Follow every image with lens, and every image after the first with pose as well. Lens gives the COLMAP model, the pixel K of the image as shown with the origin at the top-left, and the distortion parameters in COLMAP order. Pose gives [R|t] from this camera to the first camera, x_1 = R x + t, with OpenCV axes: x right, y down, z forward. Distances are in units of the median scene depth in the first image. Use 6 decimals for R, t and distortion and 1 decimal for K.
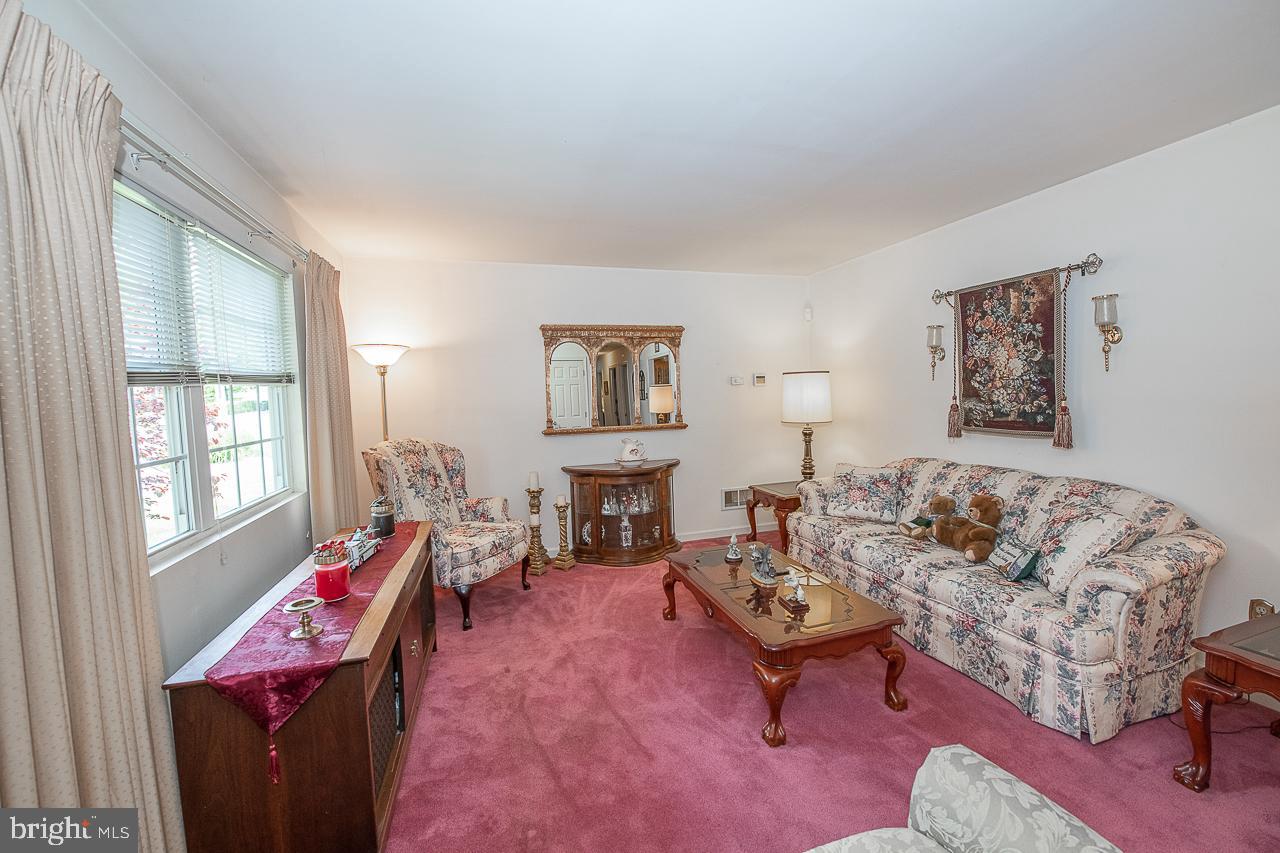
lens RADIAL K [[511.1, 0, 644.7], [0, 511.1, 415.5], [0, 0, 1]] dist [-0.014618, -0.003924]
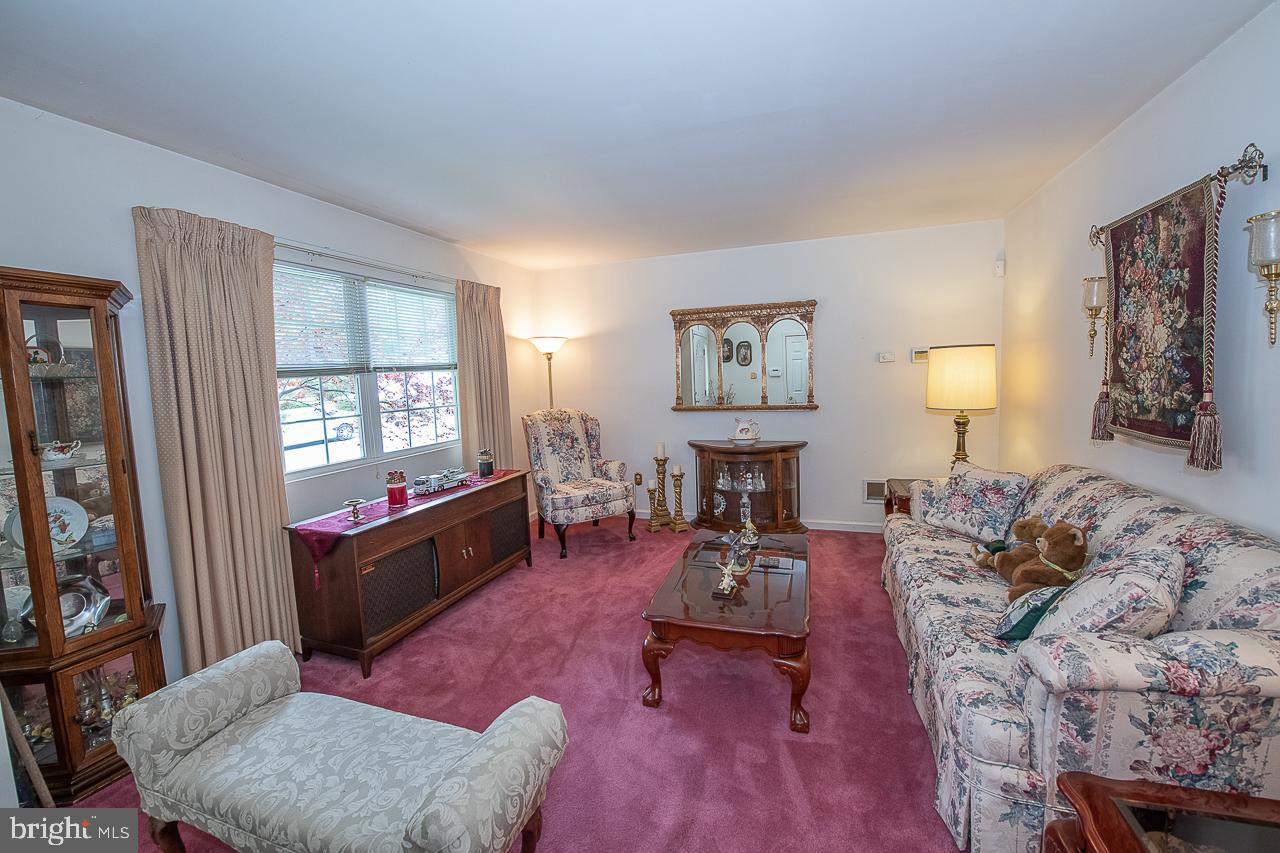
lens RADIAL K [[511.1, 0, 644.7], [0, 511.1, 415.5], [0, 0, 1]] dist [-0.014618, -0.003924]
pose [[0.807935, 0.048777, -0.587250, 0.542684], [-0.015665, 0.997994, 0.061342, -0.024057], [0.589064, -0.040362, 0.807078, 0.086739]]
